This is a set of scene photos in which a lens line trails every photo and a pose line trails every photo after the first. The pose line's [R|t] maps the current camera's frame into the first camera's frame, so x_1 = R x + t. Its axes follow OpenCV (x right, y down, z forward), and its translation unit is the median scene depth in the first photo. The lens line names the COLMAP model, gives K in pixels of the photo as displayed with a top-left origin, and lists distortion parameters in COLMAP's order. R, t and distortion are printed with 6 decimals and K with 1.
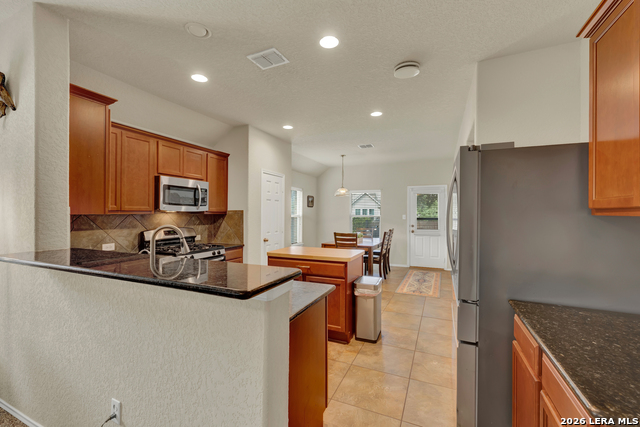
lens RADIAL K [[272.8, 0, 315.6], [0, 272.8, 212.6], [0, 0, 1]] dist [-0.003411, 0.001592]
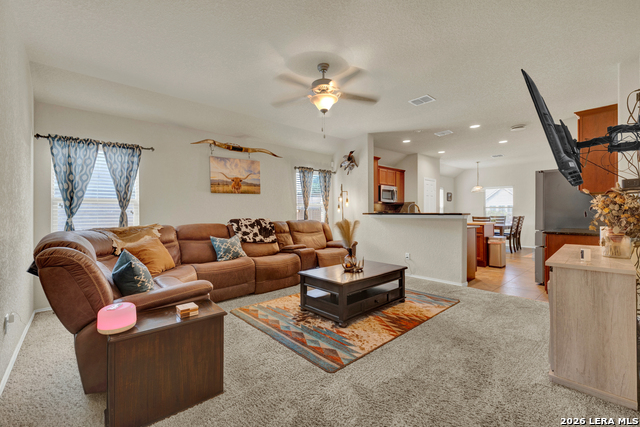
lens RADIAL K [[272.8, 0, 317.4], [0, 272.8, 212.1], [0, 0, 1]] dist [-0.003411, 0.001592]
pose [[0.913841, -0.004810, -0.406043, -0.121637], [0.005643, 0.999984, 0.000855, 0.051284], [0.406032, -0.003073, 0.913854, -0.853094]]
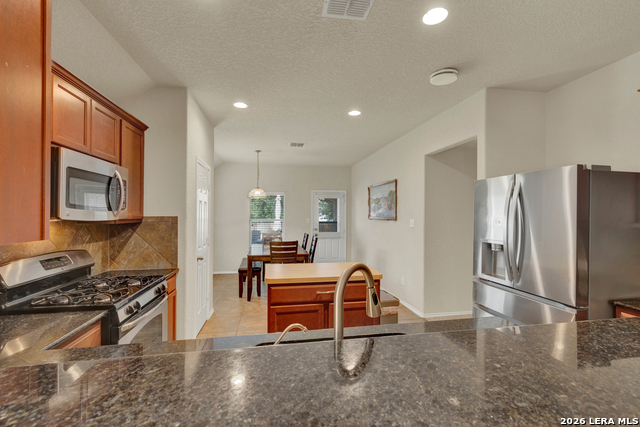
lens RADIAL K [[272.8, 0, 318.6], [0, 272.8, 214.9], [0, 0, 1]] dist [-0.003411, 0.001592]
pose [[0.824308, 0.001858, 0.566139, -0.348591], [-0.005254, 0.999977, 0.004368, -0.016787], [-0.566118, -0.006575, 0.824298, 0.264955]]
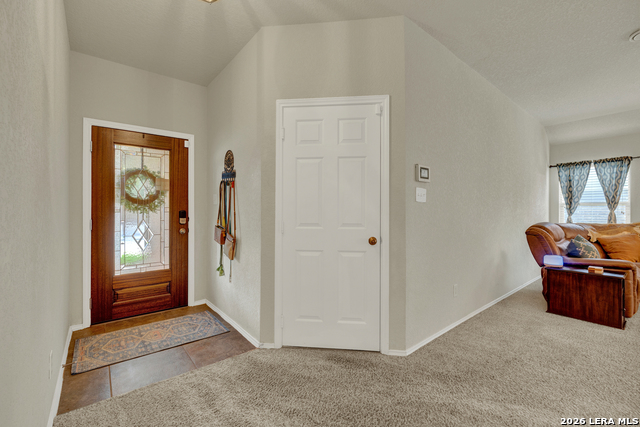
lens RADIAL K [[272.8, 0, 316.2], [0, 272.8, 210.2], [0, 0, 1]] dist [-0.003411, 0.001592]
pose [[-0.442698, -0.005228, -0.896655, 0.452561], [-0.001755, 0.999986, -0.004964, 0.047871], [0.896669, -0.000624, -0.442701, -0.894308]]
